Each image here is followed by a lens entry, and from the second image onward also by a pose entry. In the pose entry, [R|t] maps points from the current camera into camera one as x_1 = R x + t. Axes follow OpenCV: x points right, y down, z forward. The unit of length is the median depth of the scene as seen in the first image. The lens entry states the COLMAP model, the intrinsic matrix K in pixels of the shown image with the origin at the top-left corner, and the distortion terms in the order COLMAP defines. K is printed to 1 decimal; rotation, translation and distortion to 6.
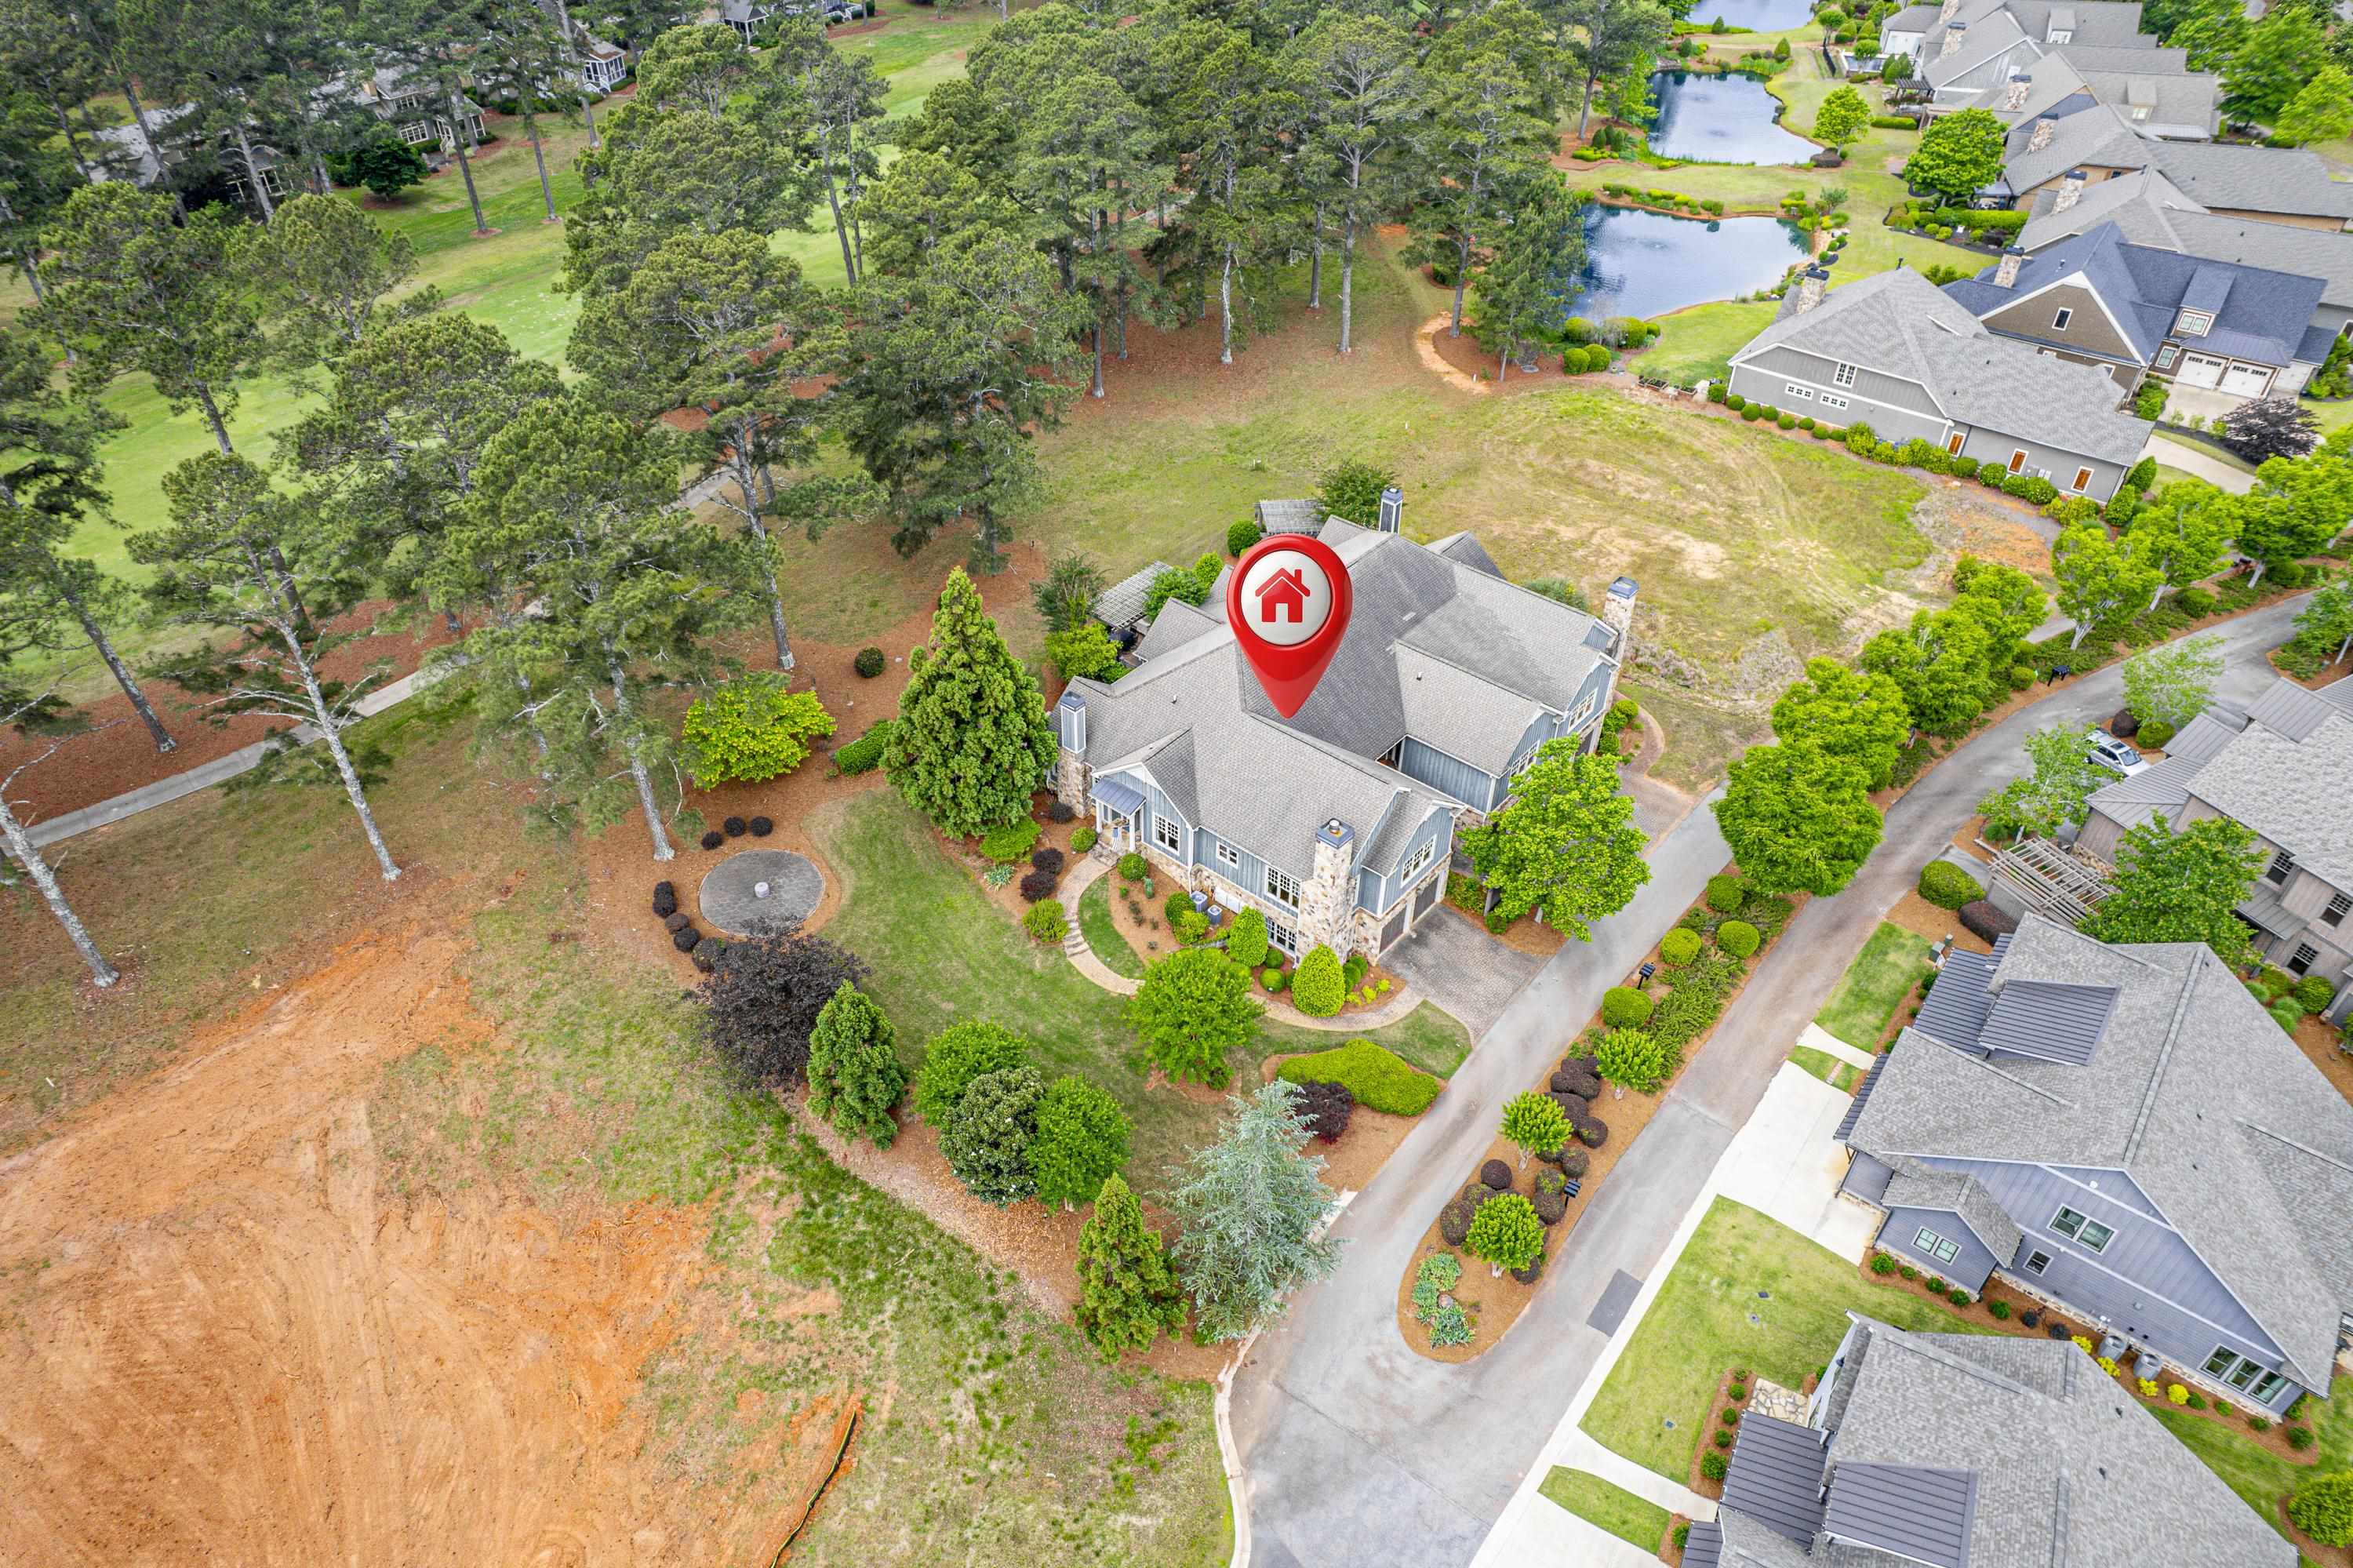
lens RADIAL K [[1506.0, 0, 1176.6], [0, 1506.0, 788.5], [0, 0, 1]] dist [-0.082337, 0.071630]
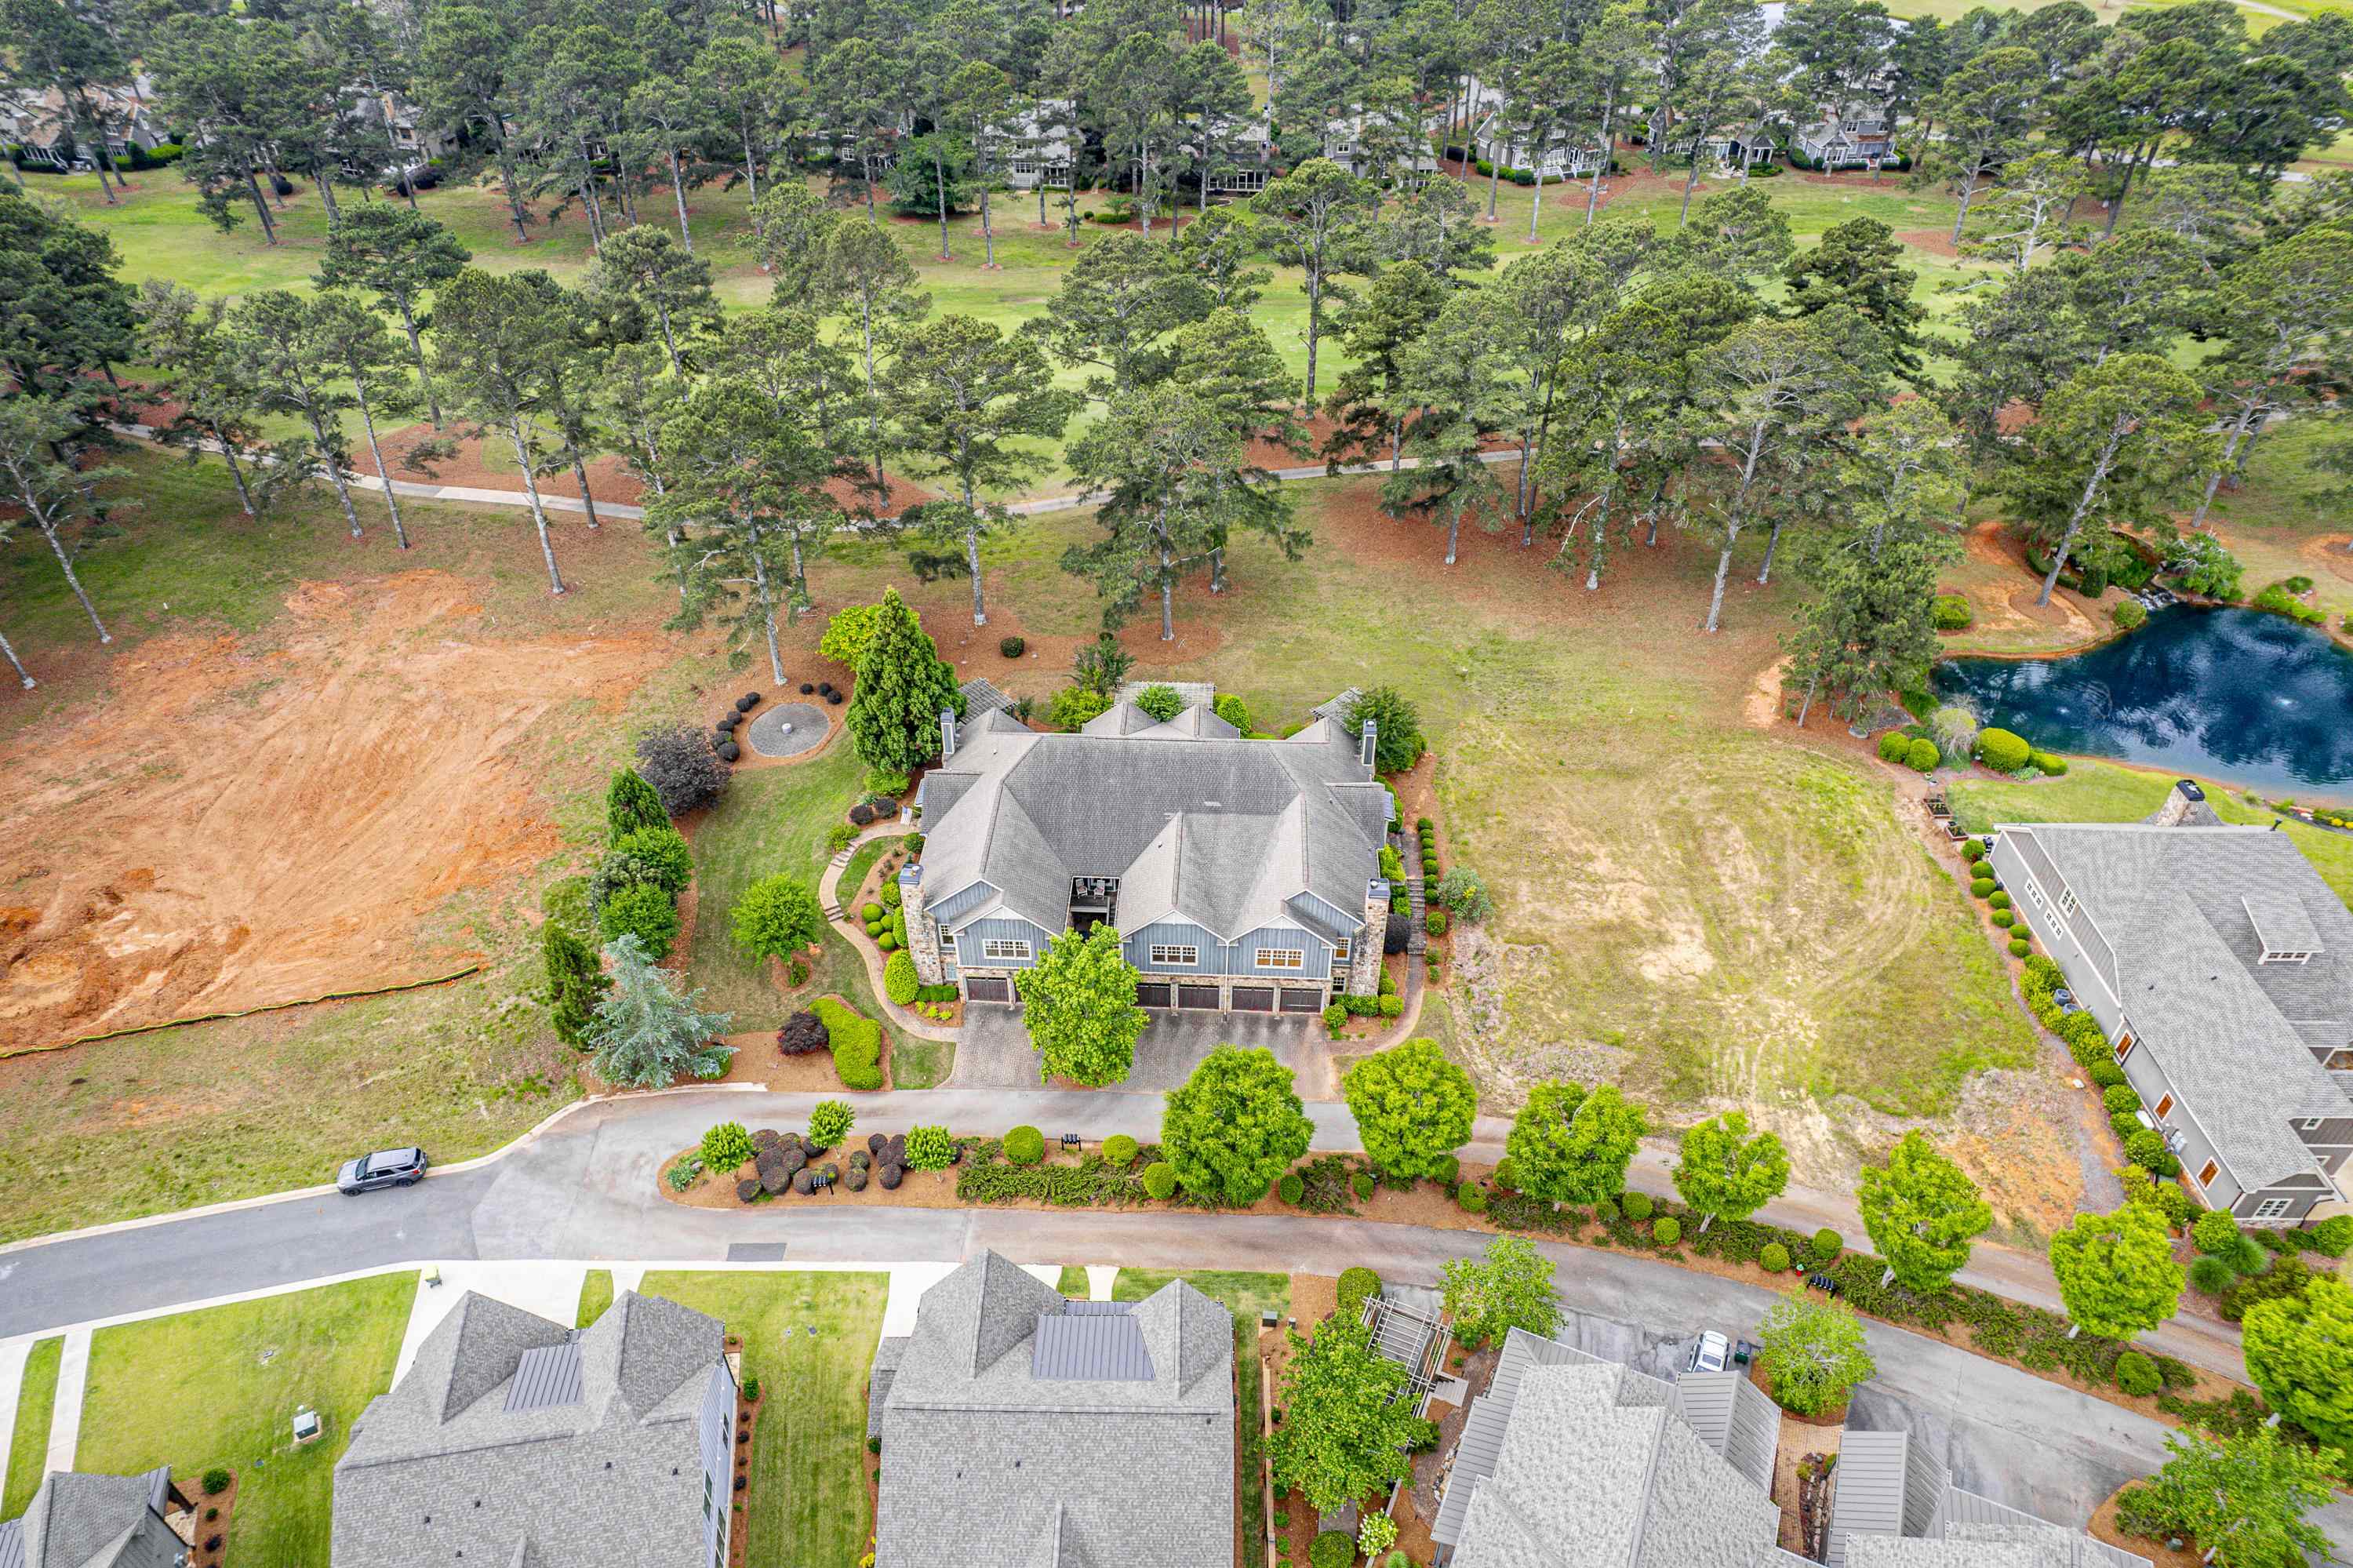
lens RADIAL K [[1506.0, 0, 1183.8], [0, 1506.0, 788.1], [0, 0, 1]] dist [-0.082337, 0.071630]
pose [[0.614519, 0.493557, -0.615441, 0.960573], [-0.497260, 0.847970, 0.183520, -0.370244], [0.612453, 0.193257, 0.766520, 0.111011]]
